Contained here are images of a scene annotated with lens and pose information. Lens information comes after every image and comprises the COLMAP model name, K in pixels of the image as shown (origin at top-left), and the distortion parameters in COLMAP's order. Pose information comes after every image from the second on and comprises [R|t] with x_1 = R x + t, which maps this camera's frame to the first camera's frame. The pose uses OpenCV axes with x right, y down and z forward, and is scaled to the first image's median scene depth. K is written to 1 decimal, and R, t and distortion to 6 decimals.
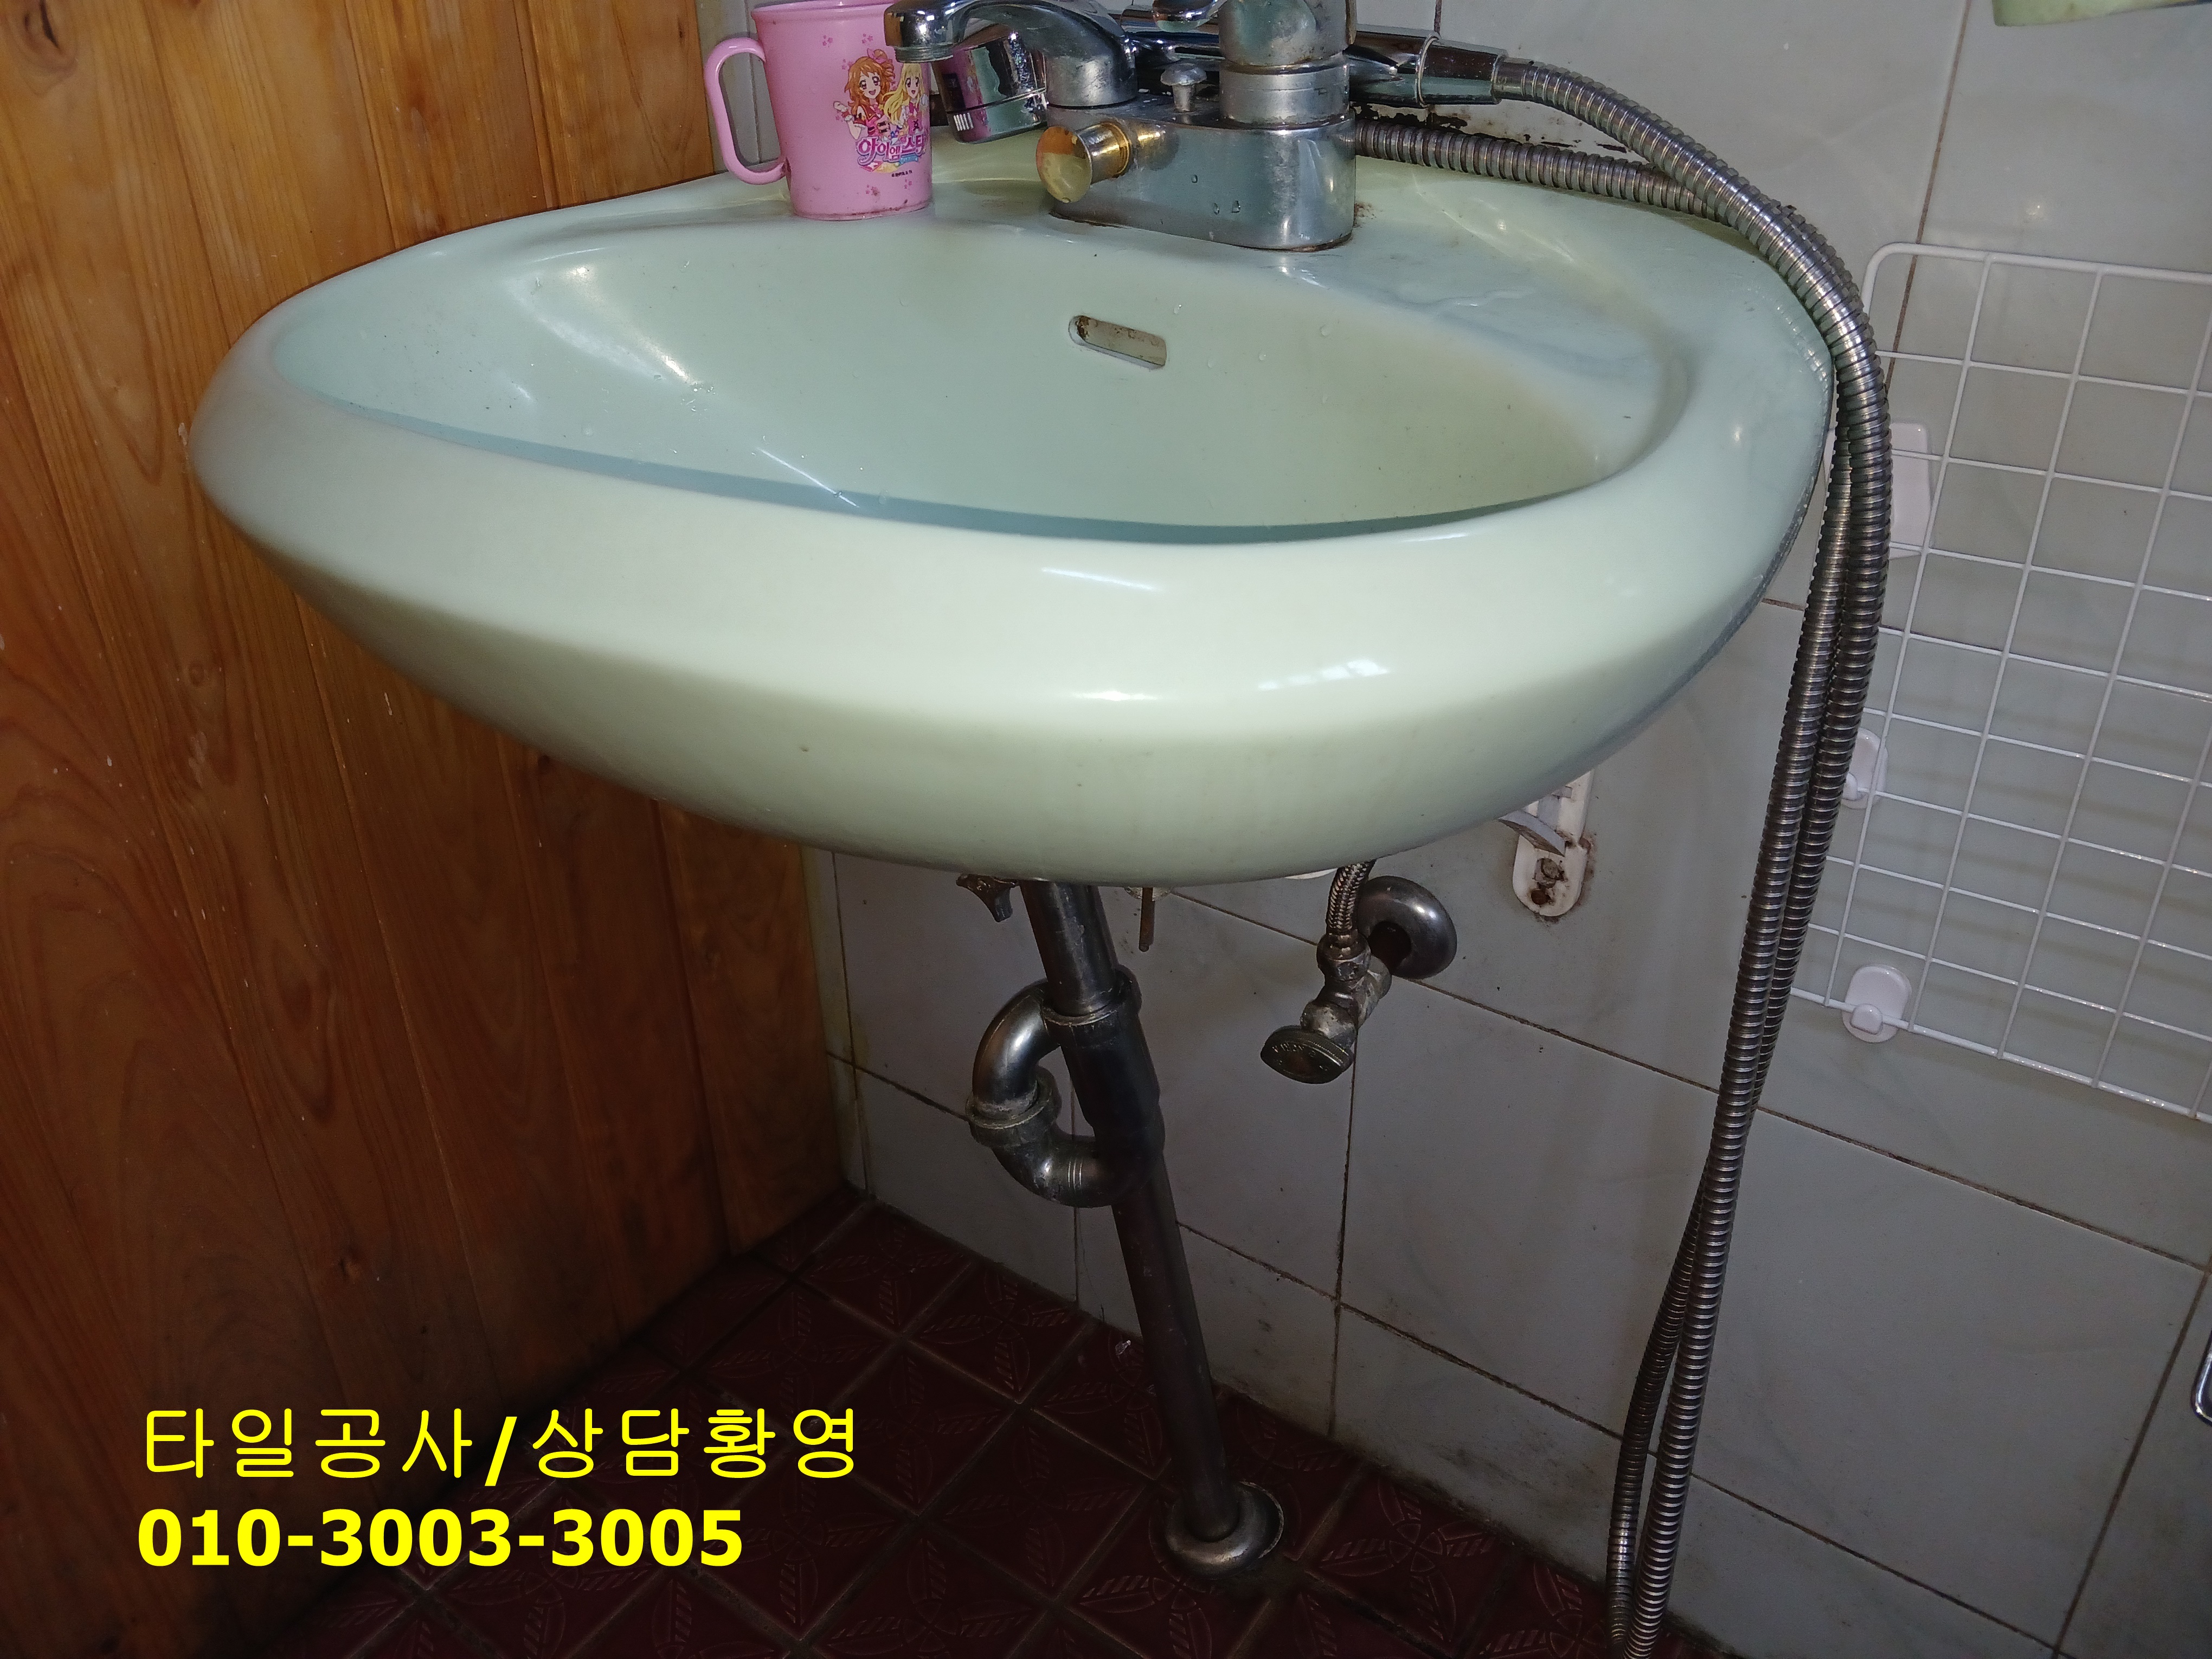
lens RADIAL K [[1757.5, 0, 1093.1], [0, 1757.5, 793.0], [0, 0, 1]] dist [0.004349, -0.003489]
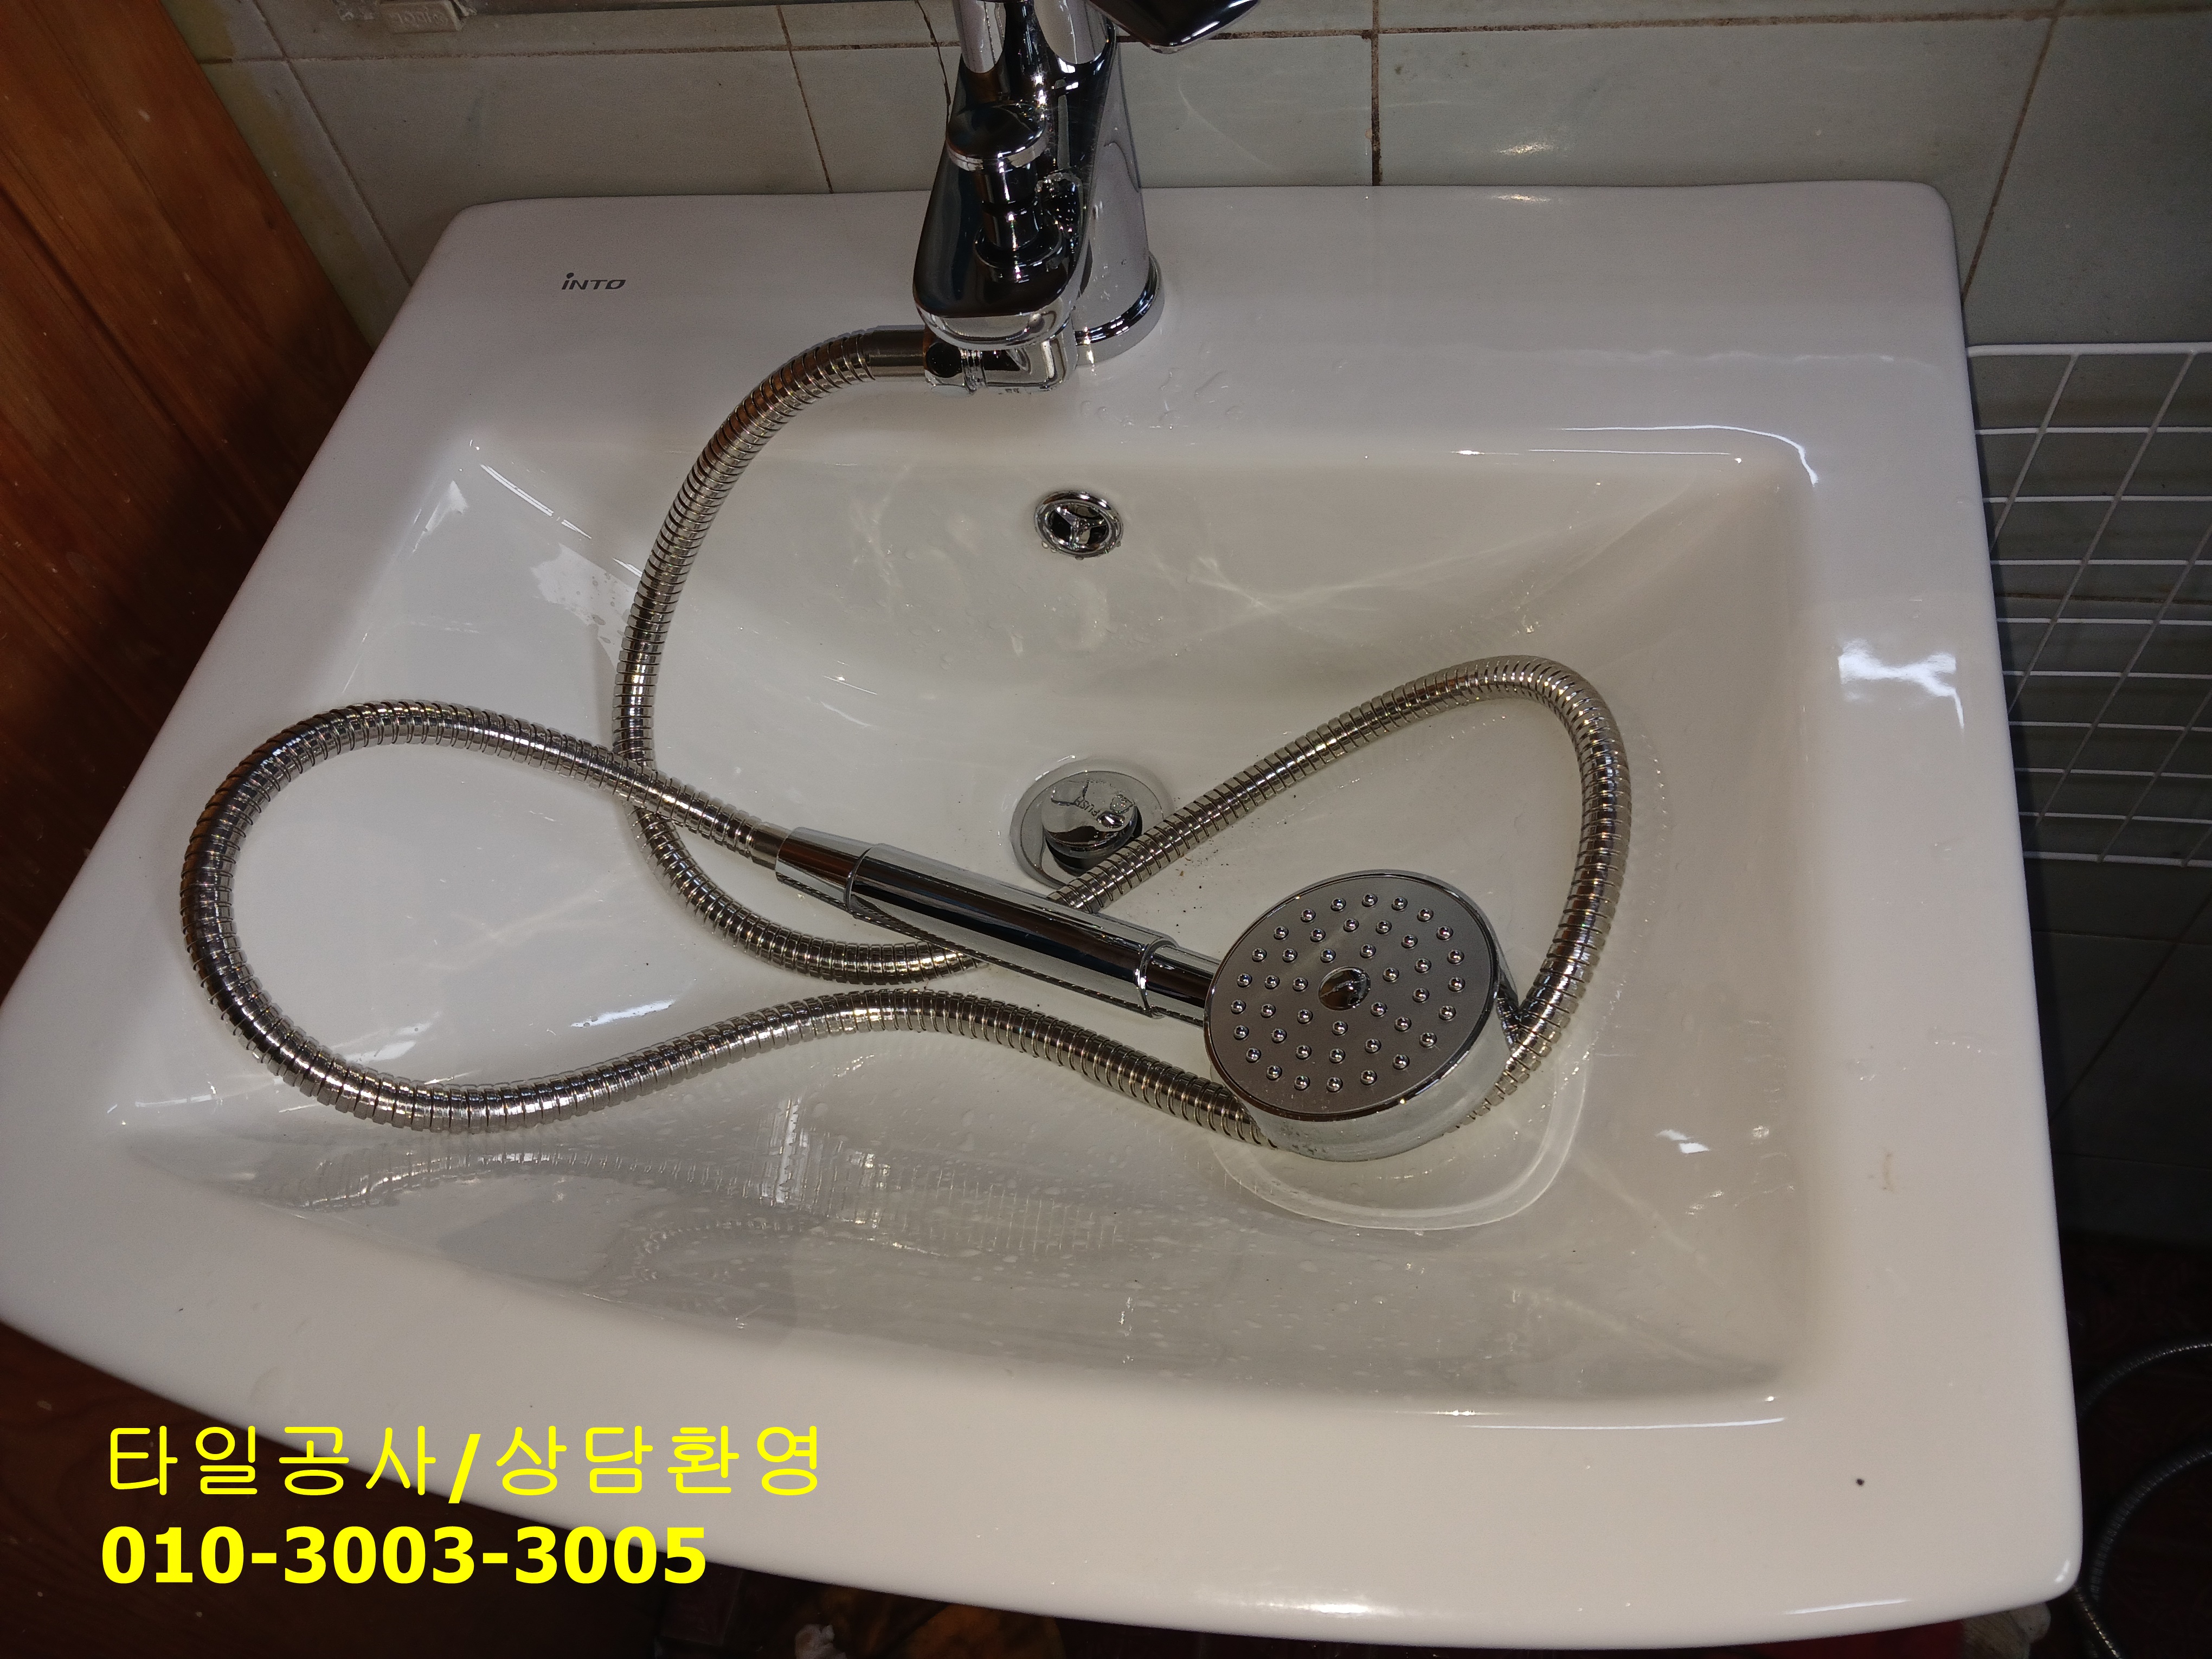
lens RADIAL K [[1764.6, 0, 1075.3], [0, 1764.6, 835.5], [0, 0, 1]] dist [0.005032, -0.012511]
pose [[0.899011, -0.414785, 0.140476, -0.156587], [0.319336, 0.840422, 0.437854, -0.484369], [-0.299674, -0.348776, 0.888004, 0.162239]]
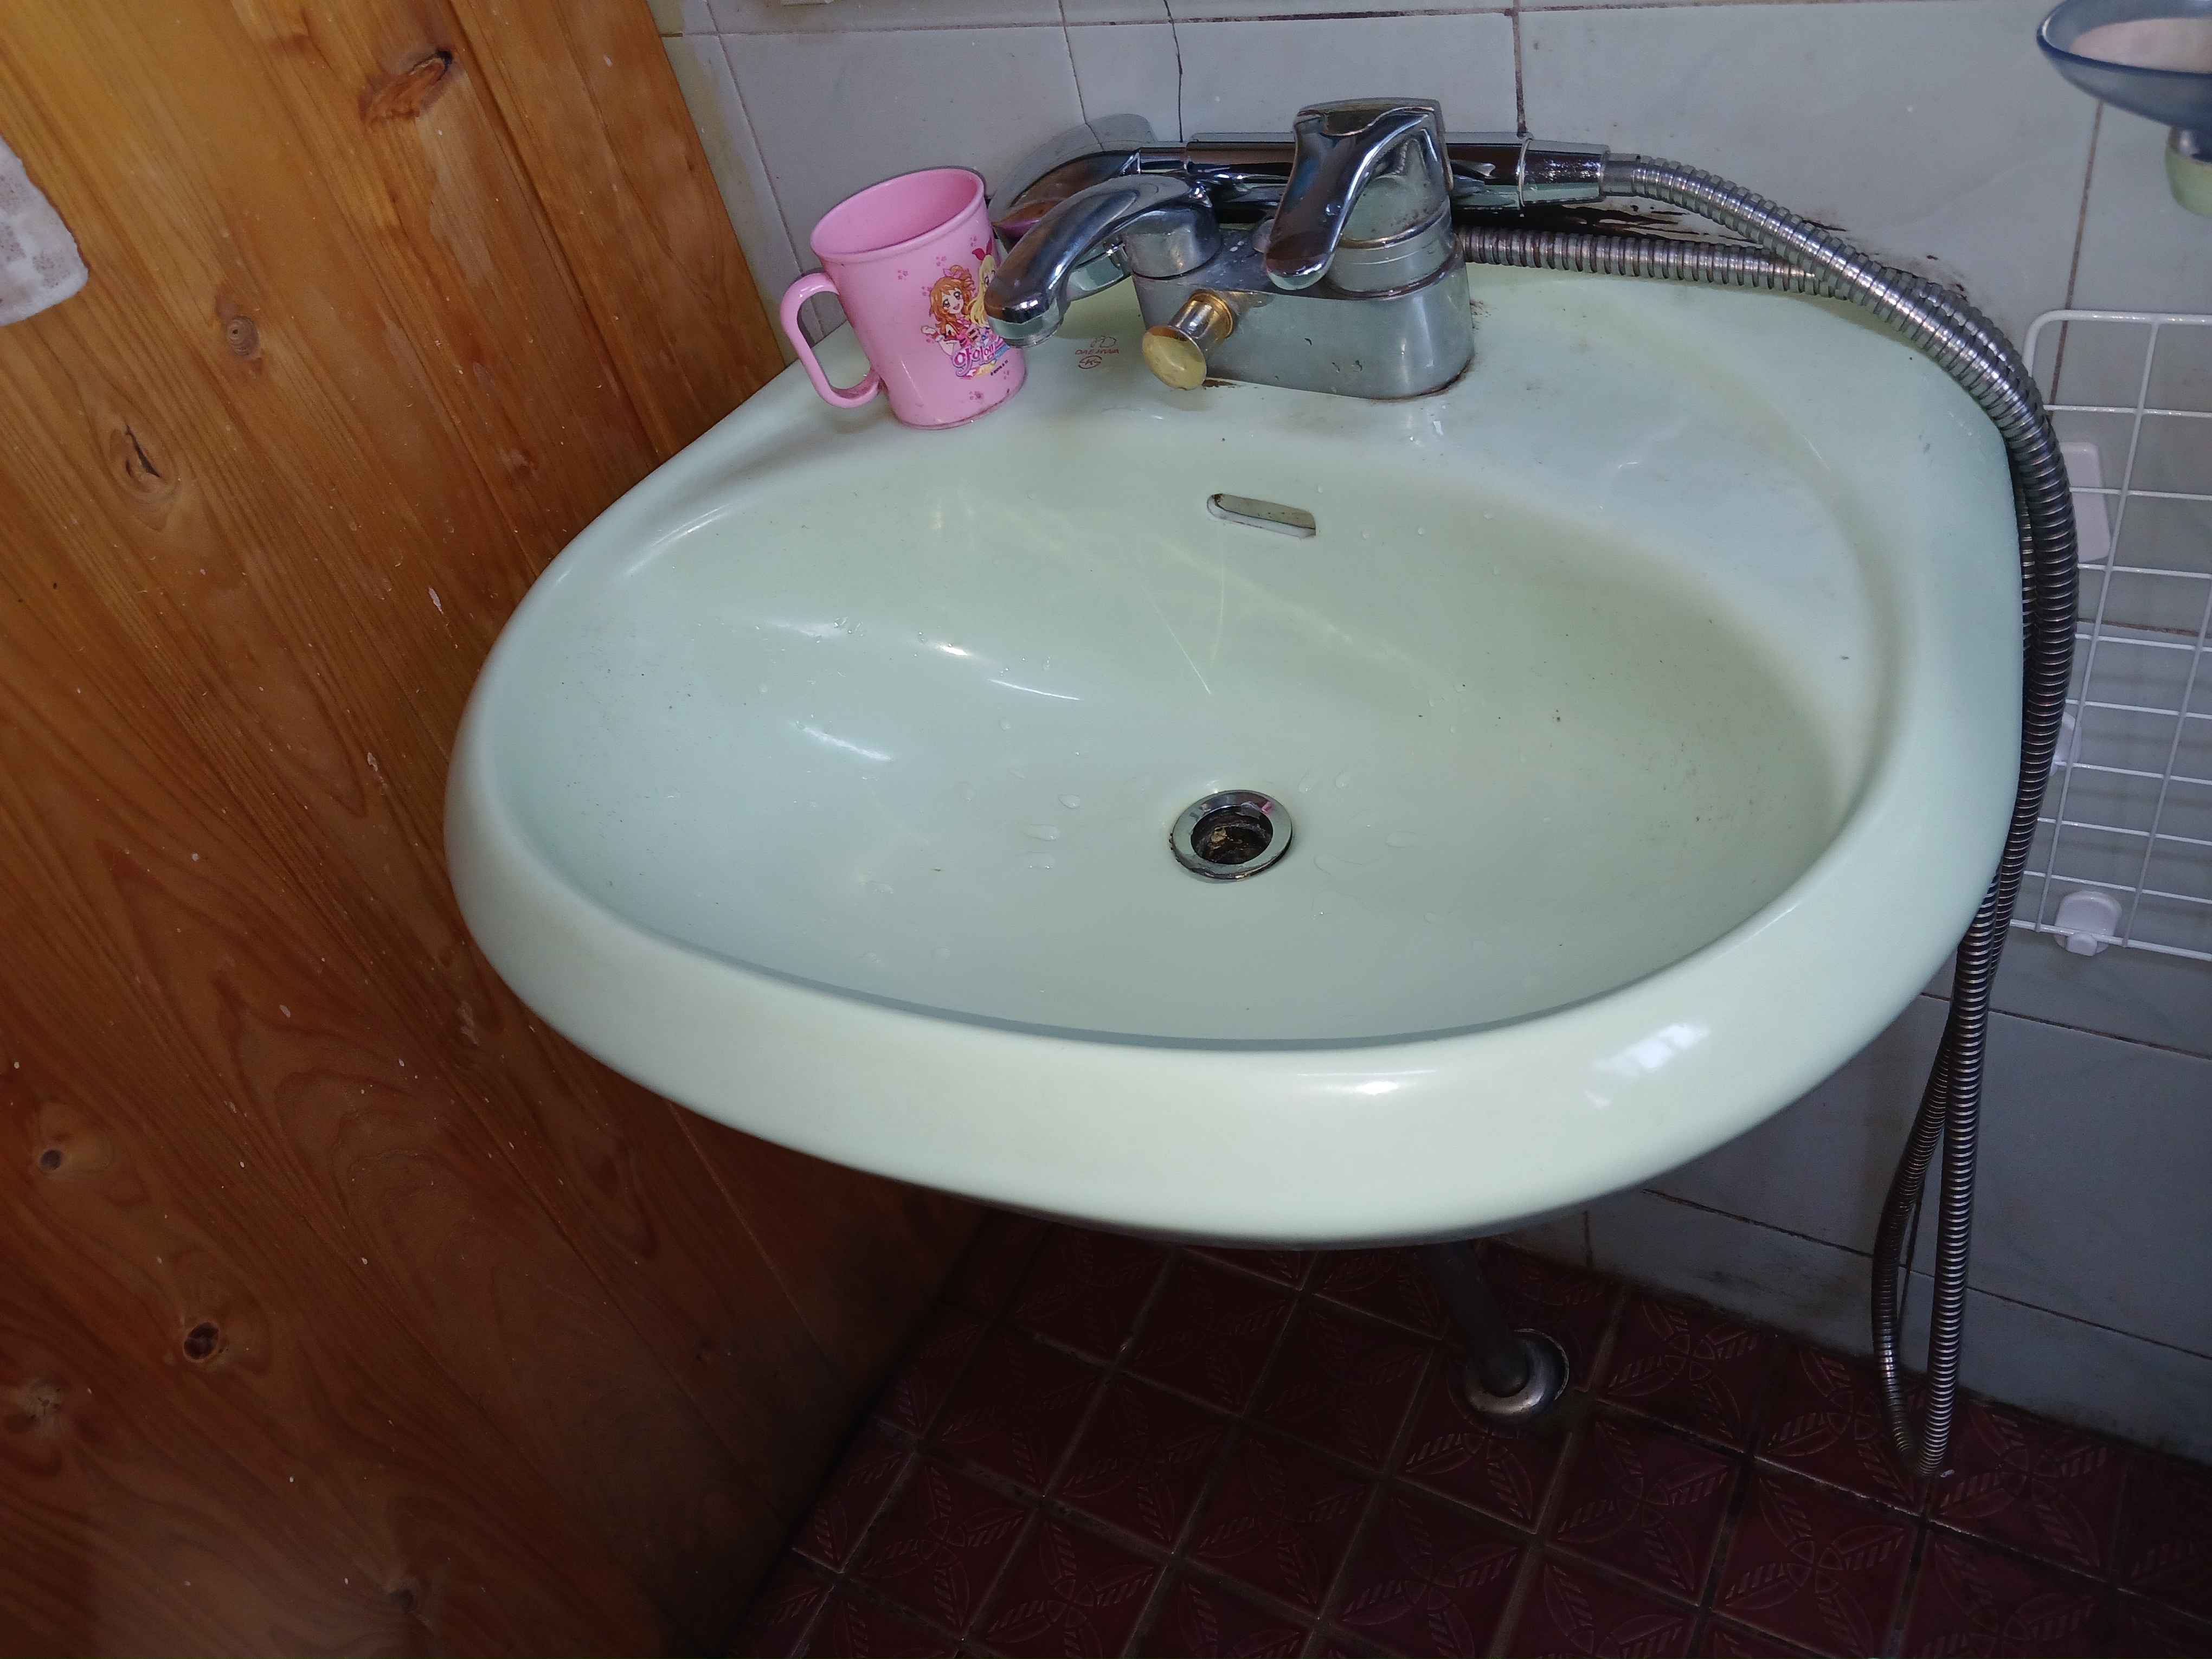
lens RADIAL K [[1757.5, 0, 1093.1], [0, 1757.5, 793.0], [0, 0, 1]] dist [0.004349, -0.003489]
pose [[0.972100, -0.228975, -0.050912, -0.055936], [0.234566, 0.949246, 0.209546, -0.288192], [0.000347, -0.215642, 0.976472, -0.009336]]
